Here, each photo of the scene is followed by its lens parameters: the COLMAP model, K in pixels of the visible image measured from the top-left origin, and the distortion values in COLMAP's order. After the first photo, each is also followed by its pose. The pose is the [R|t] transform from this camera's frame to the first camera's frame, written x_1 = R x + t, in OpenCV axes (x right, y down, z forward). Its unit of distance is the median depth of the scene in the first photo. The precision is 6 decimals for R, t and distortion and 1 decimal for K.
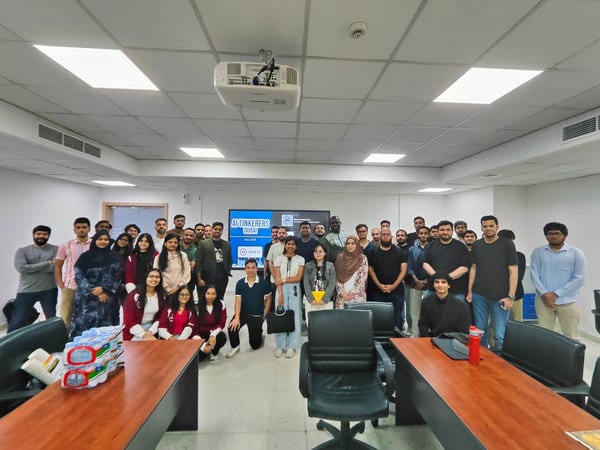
lens RADIAL K [[287.8, 0, 305.6], [0, 287.8, 224.9], [0, 0, 1]] dist [-0.006376, 0.005930]
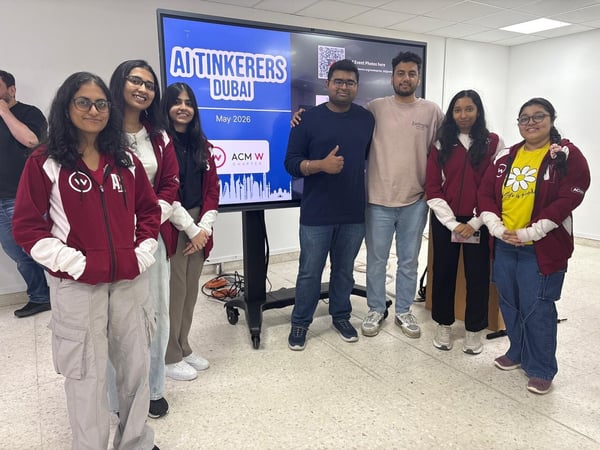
lens RADIAL K [[458.4, 0, 296.4], [0, 458.4, 226.7], [0, 0, 1]] dist [0.039005, -0.040343]
pose [[0.891817, -0.098626, 0.441515, -0.585925], [0.015106, 0.981895, 0.188824, 0.117611], [-0.452144, -0.161727, 0.877160, 0.784348]]
